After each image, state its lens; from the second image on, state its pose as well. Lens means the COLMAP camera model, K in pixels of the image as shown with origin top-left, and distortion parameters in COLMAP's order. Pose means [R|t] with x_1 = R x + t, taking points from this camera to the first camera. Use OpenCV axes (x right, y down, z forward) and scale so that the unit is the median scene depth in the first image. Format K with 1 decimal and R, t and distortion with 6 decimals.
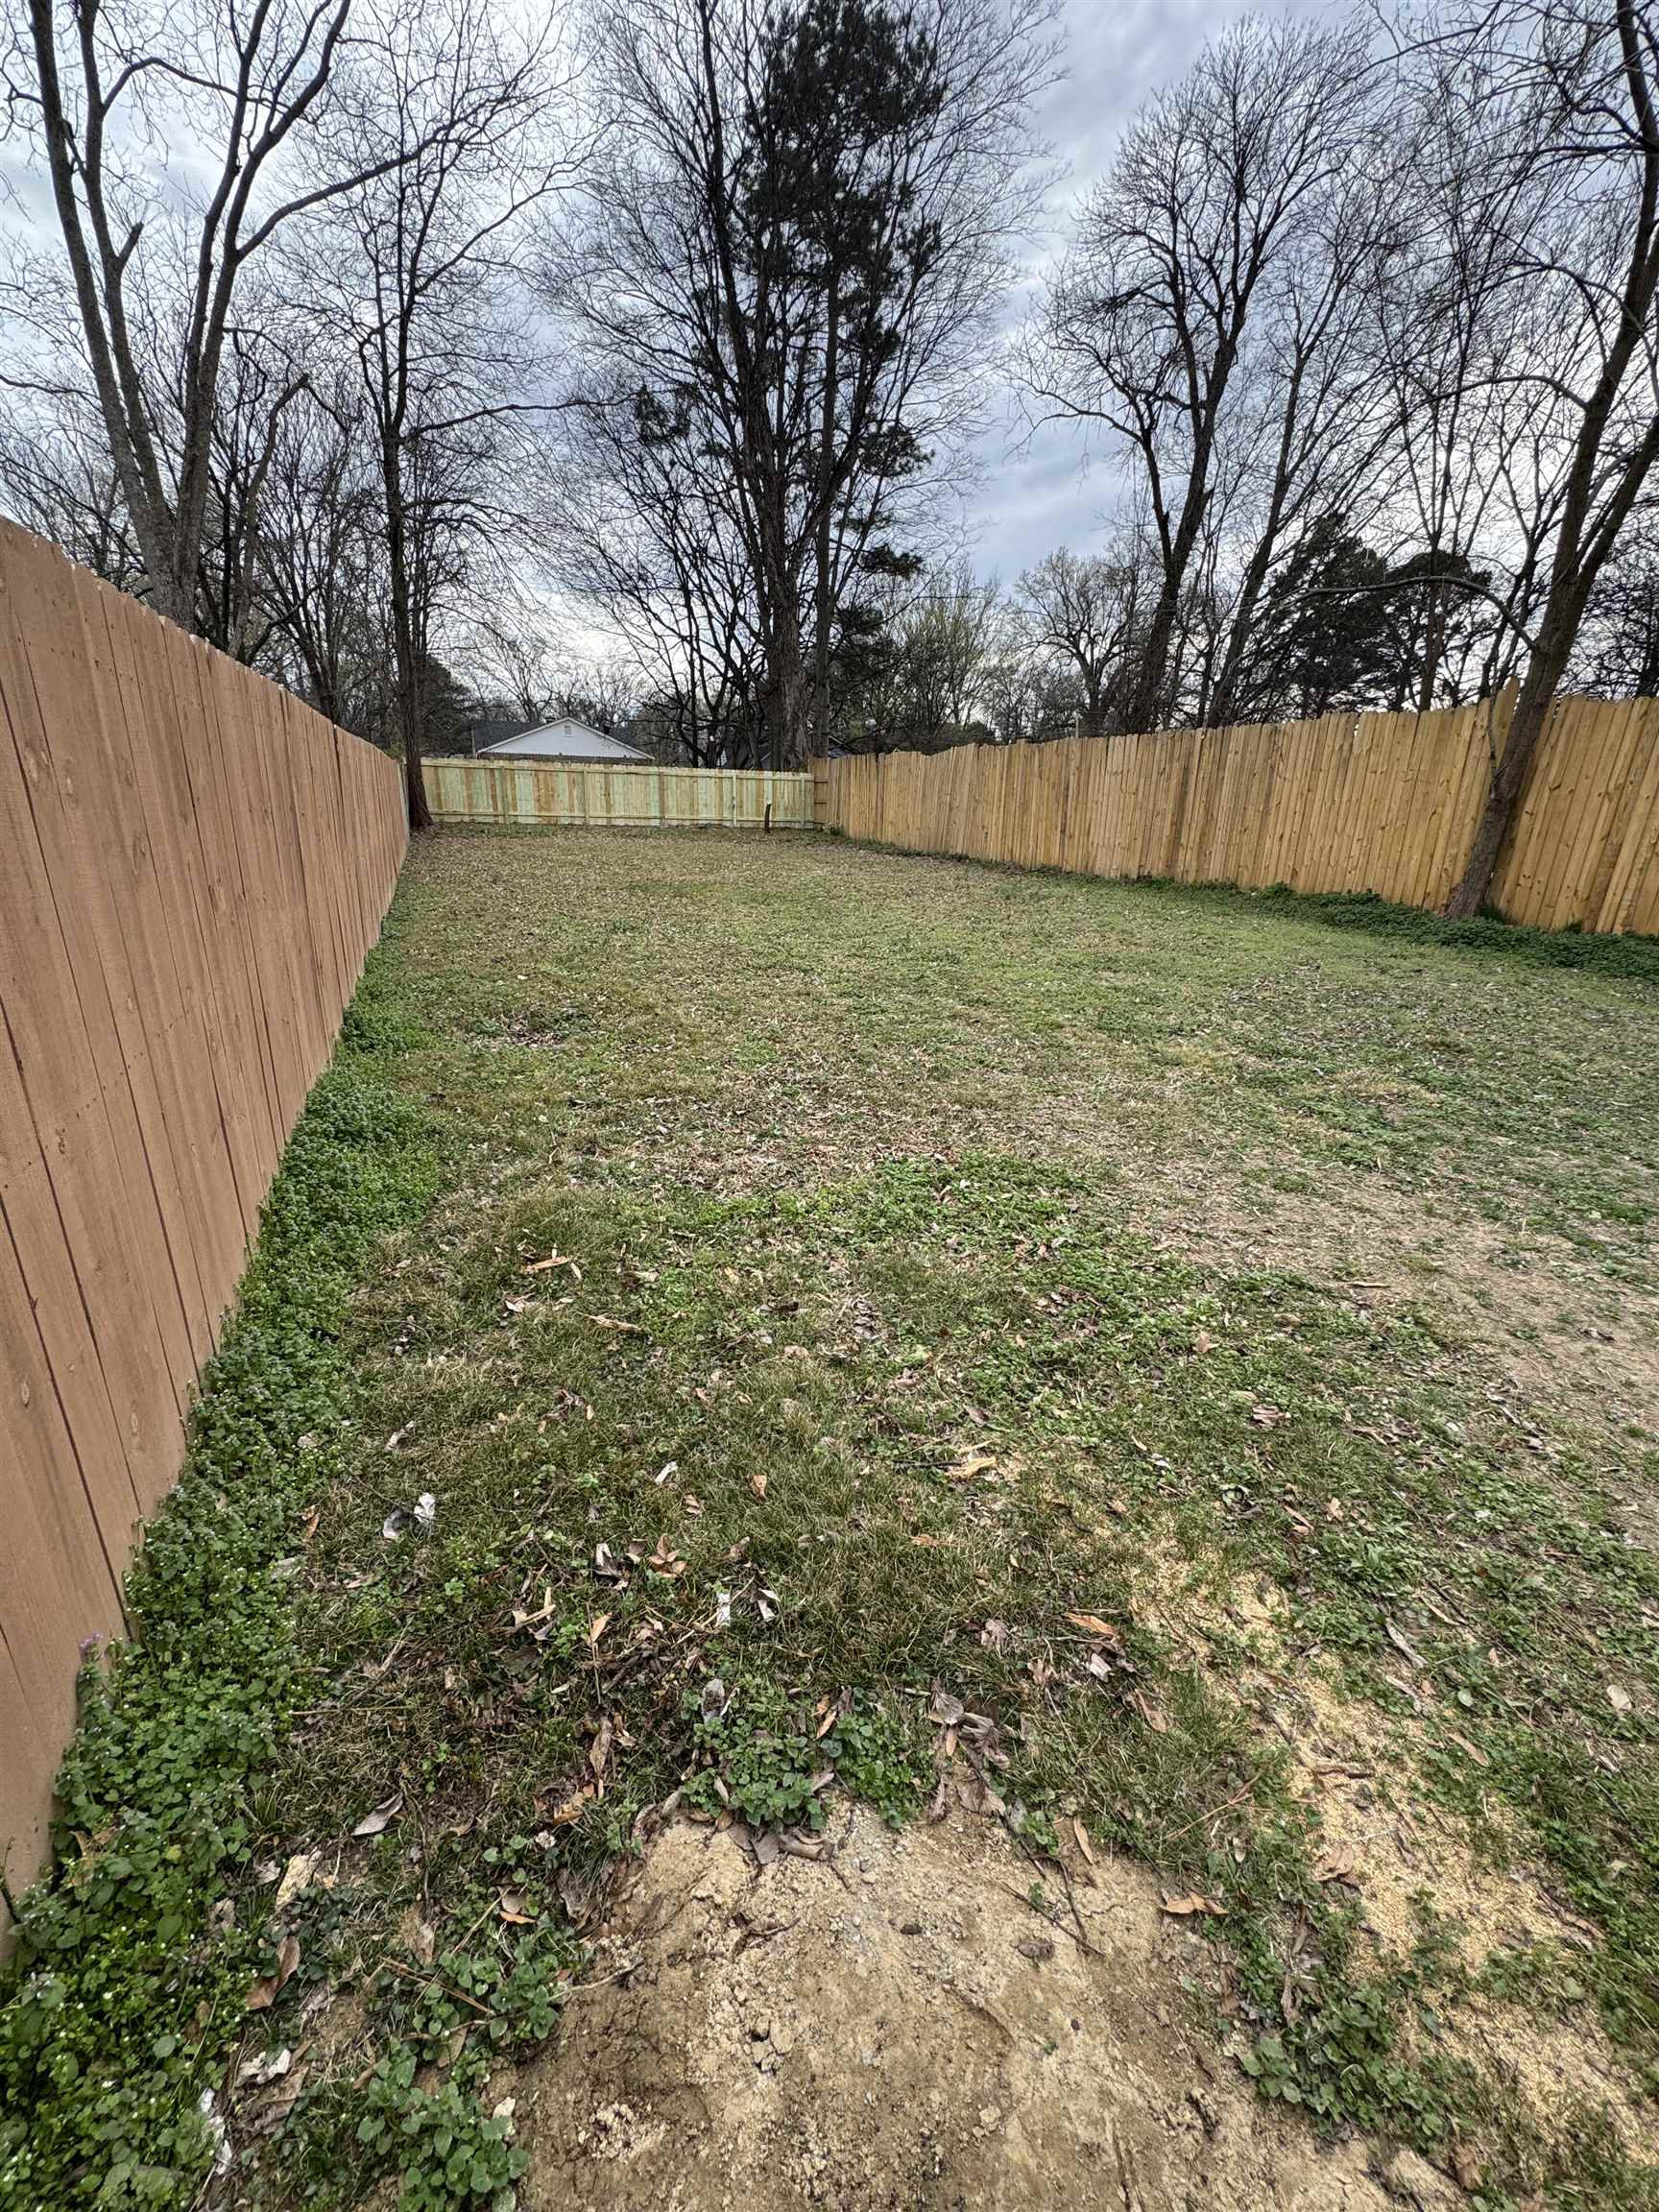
lens RADIAL K [[889.3, 0, 829.5], [0, 889.3, 1106.0], [0, 0, 1]] dist [0.001274, 0.000677]
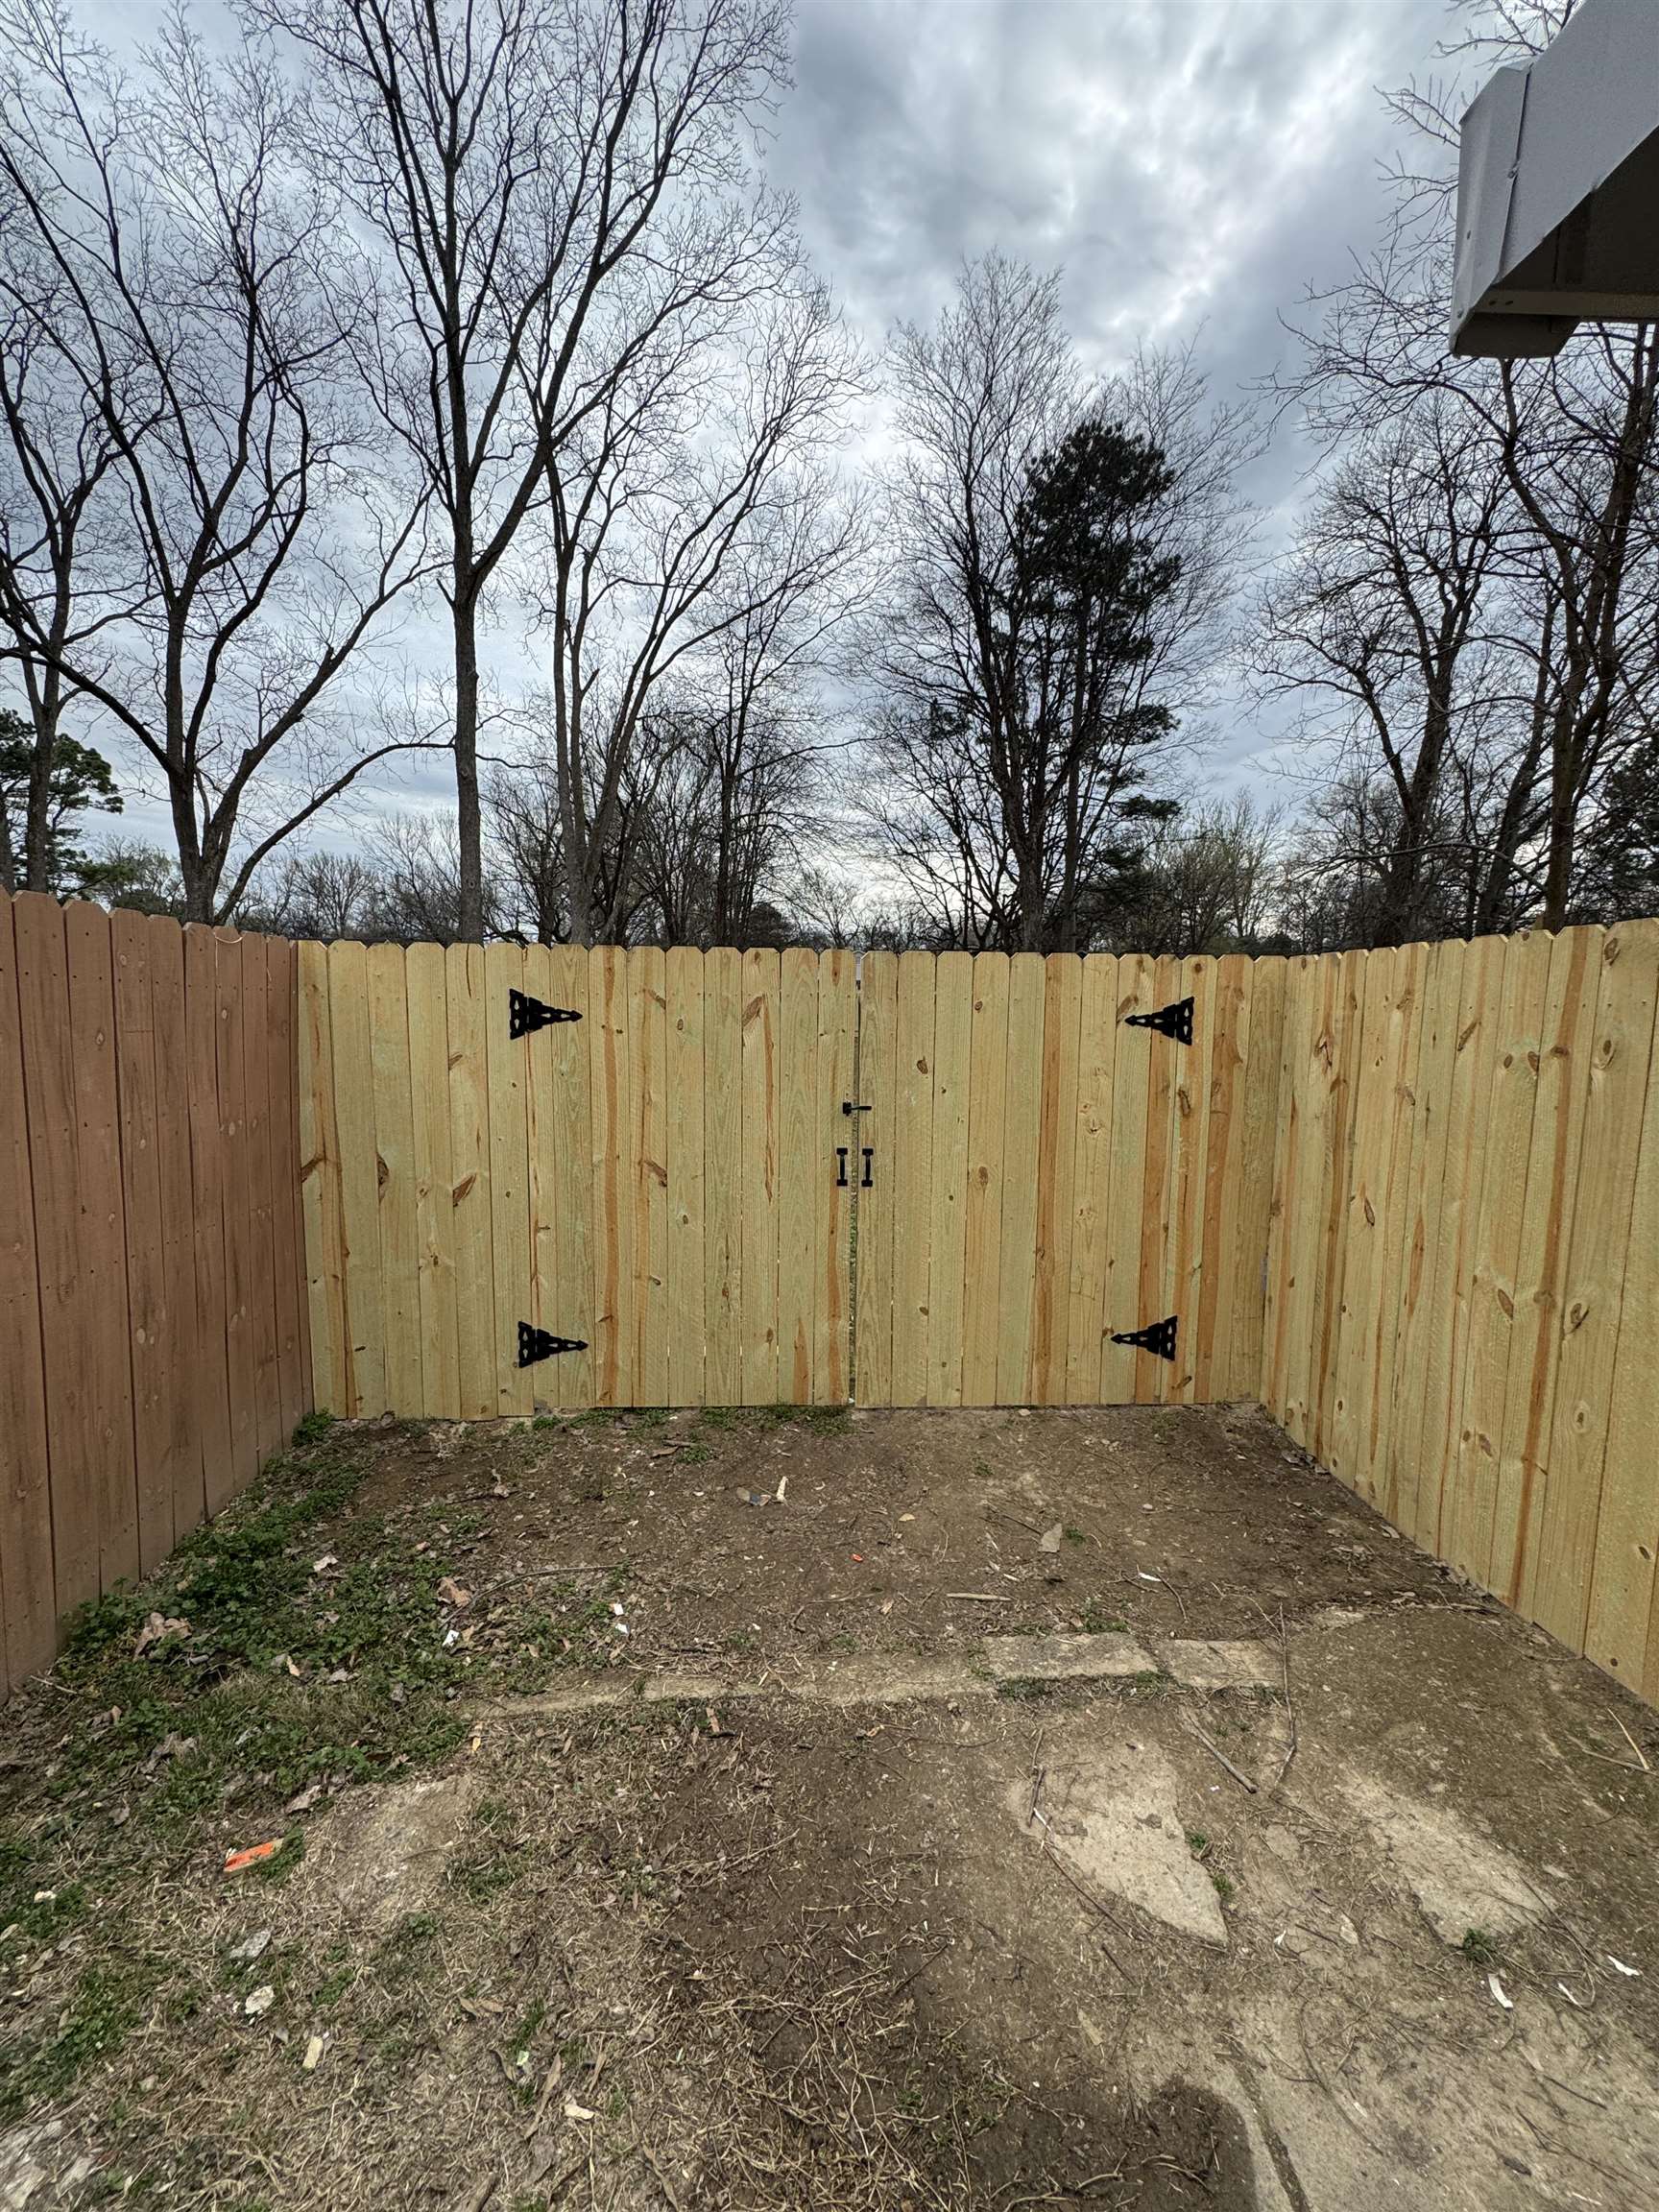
lens RADIAL K [[883.8, 0, 829.5], [0, 883.8, 1106.0], [0, 0, 1]] dist [-0.000690, -0.000025]
pose [[0.950254, 0.018202, -0.310943, 0.062206], [-0.087849, 0.973425, -0.211487, 0.024539], [0.298831, 0.228283, 0.926600, -0.078388]]
